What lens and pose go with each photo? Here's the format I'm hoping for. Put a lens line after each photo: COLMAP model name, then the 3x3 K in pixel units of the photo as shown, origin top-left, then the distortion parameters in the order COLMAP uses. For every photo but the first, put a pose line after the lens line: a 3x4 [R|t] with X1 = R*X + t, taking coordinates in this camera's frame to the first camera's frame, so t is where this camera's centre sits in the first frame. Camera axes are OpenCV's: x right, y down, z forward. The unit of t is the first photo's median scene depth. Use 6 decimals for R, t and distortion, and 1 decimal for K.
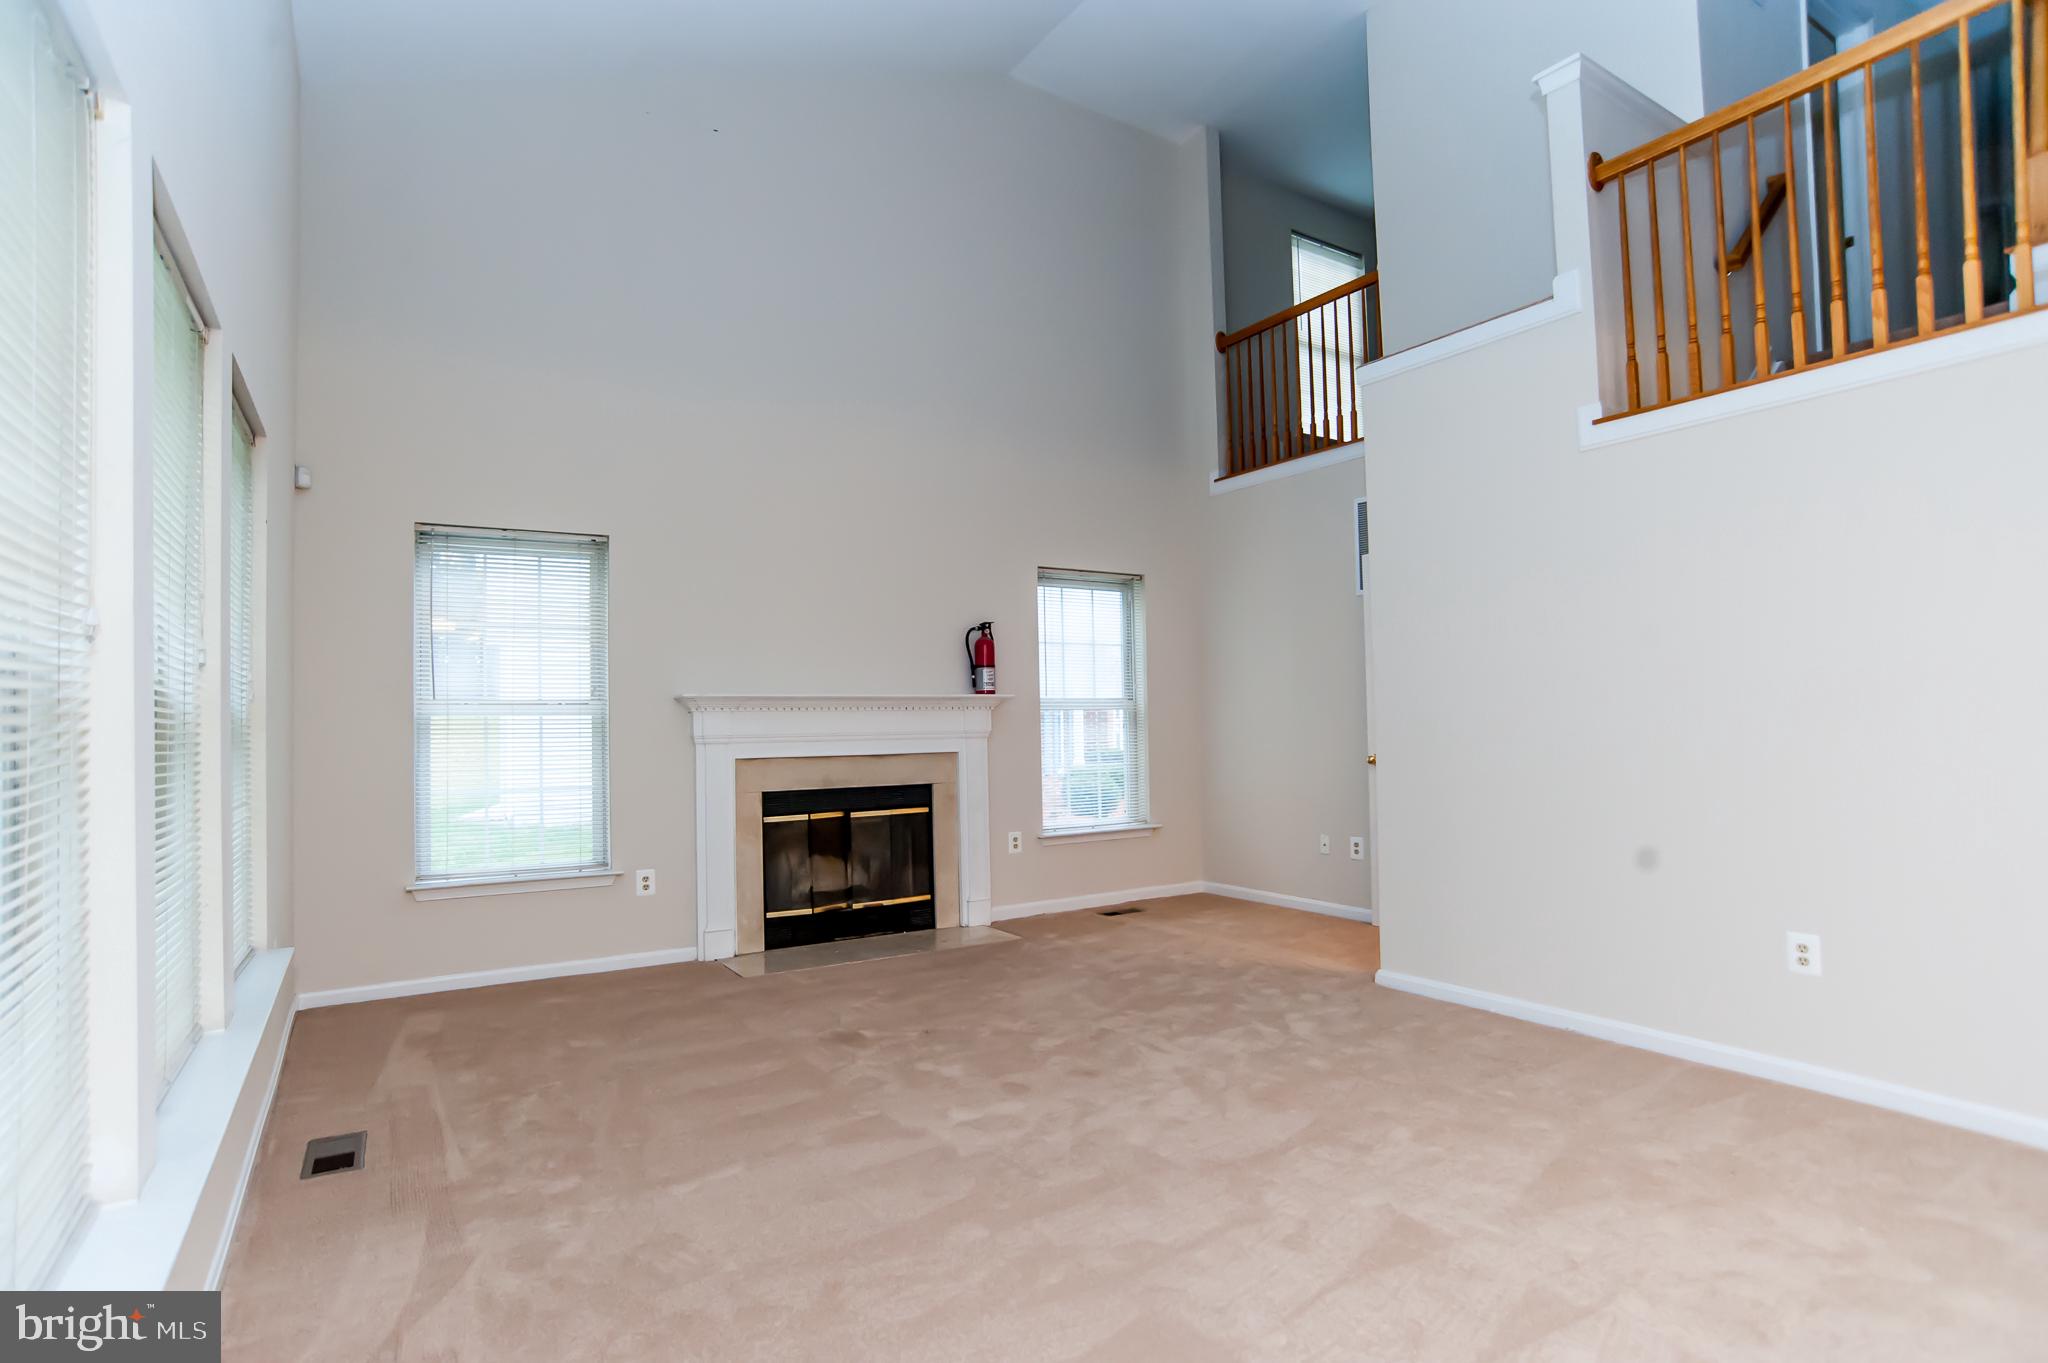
lens RADIAL K [[1053.8, 0, 1031.3], [0, 1053.8, 675.7], [0, 0, 1]] dist [-0.074142, 0.037056]
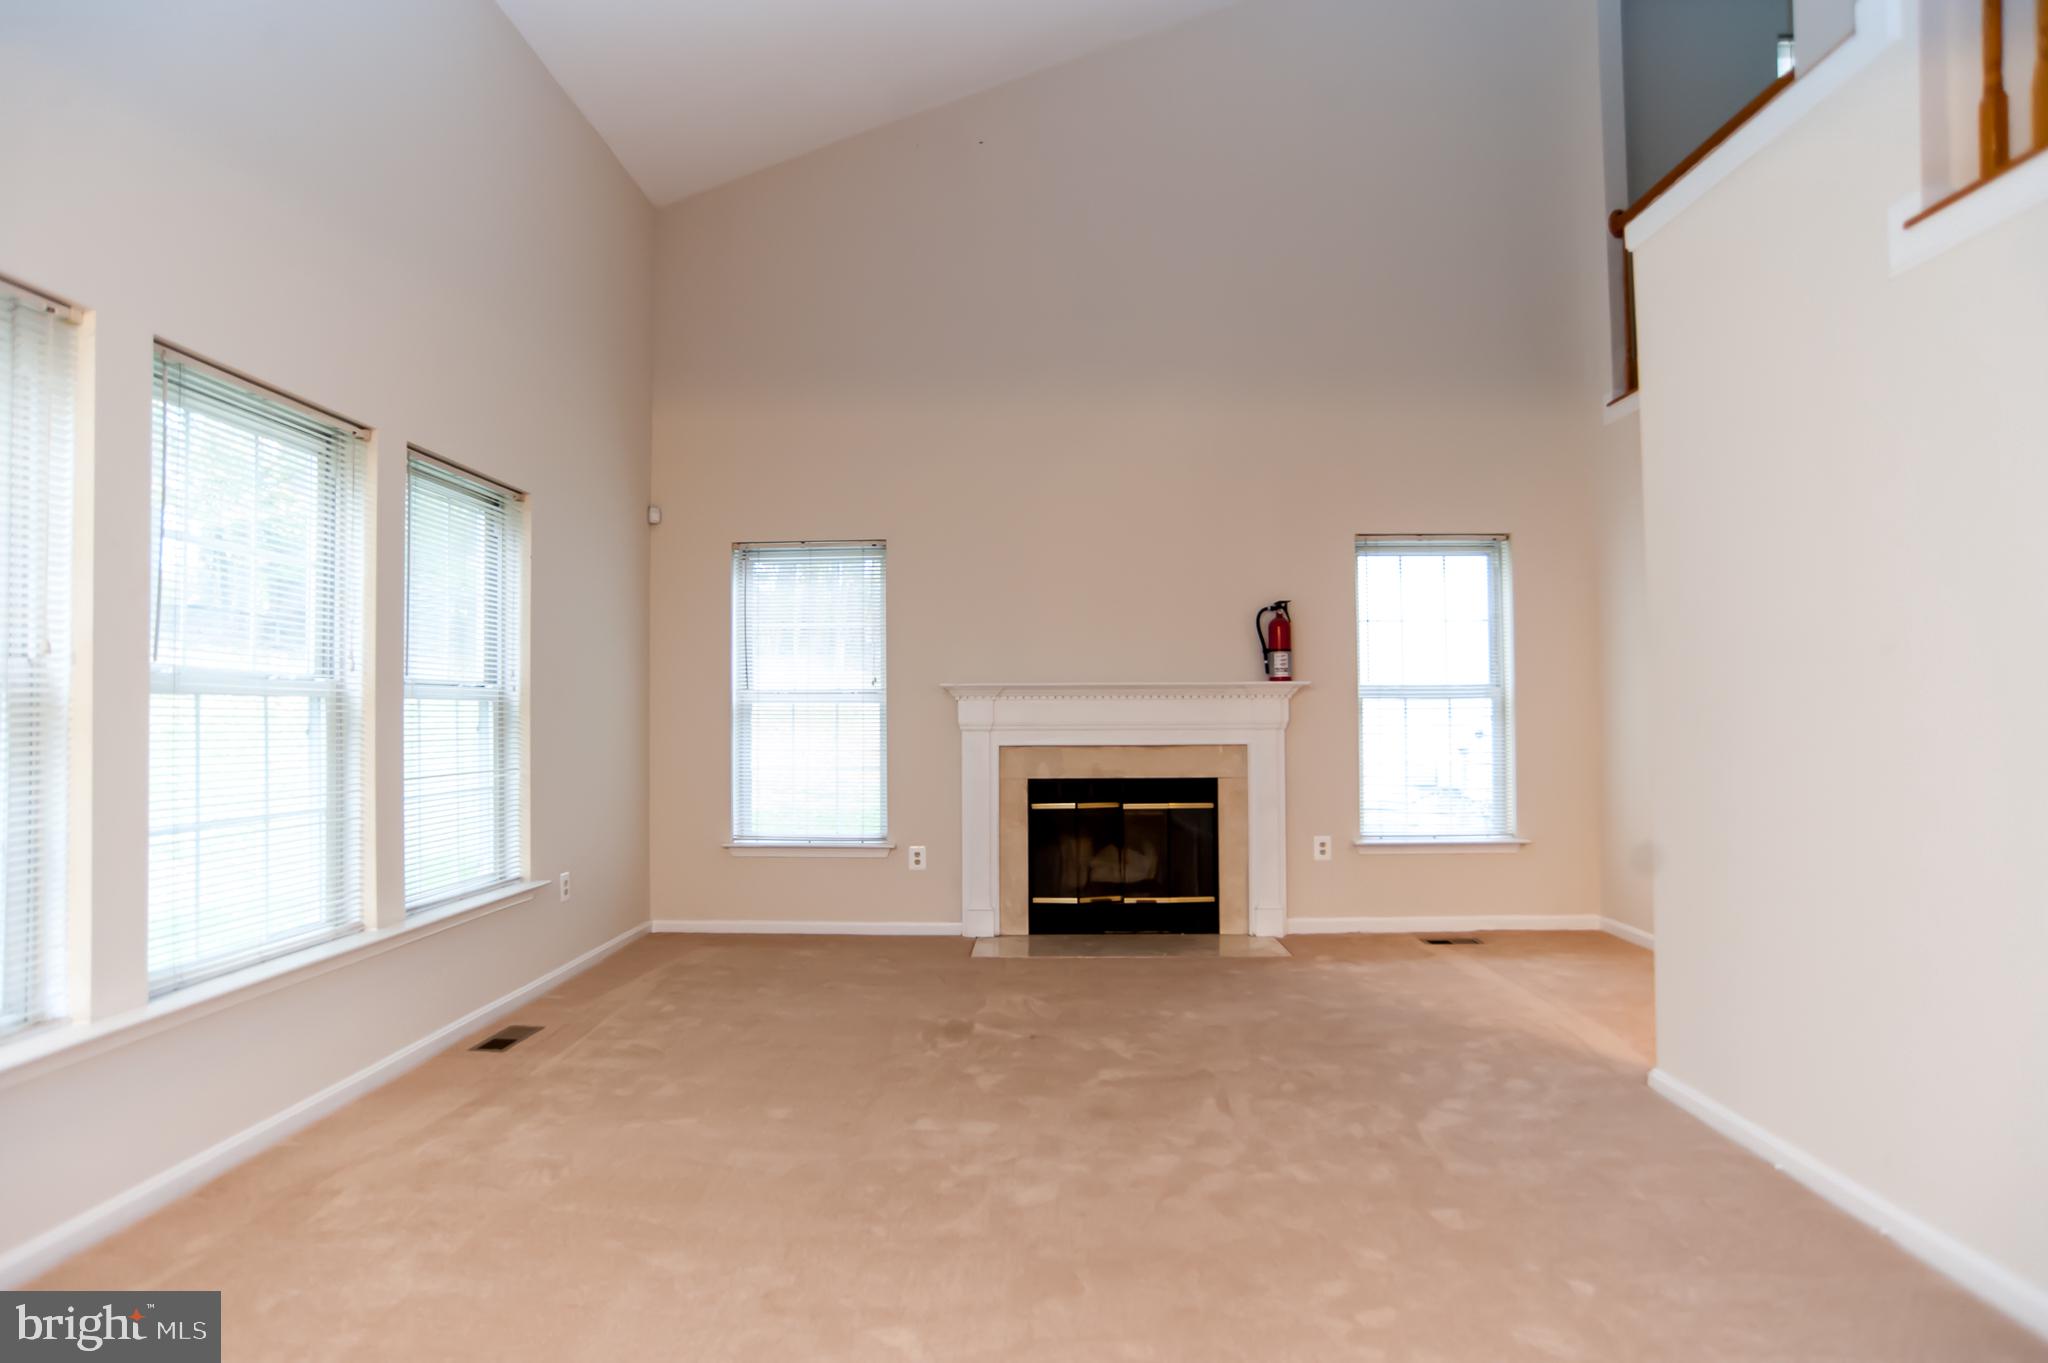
lens RADIAL K [[1053.8, 0, 1014.2], [0, 1053.8, 681.4], [0, 0, 1]] dist [-0.074142, 0.037056]
pose [[0.818573, -0.005501, -0.574376, 0.321106], [0.018027, 0.999708, 0.016117, -0.000845], [0.574119, -0.023547, 0.818433, 0.154796]]
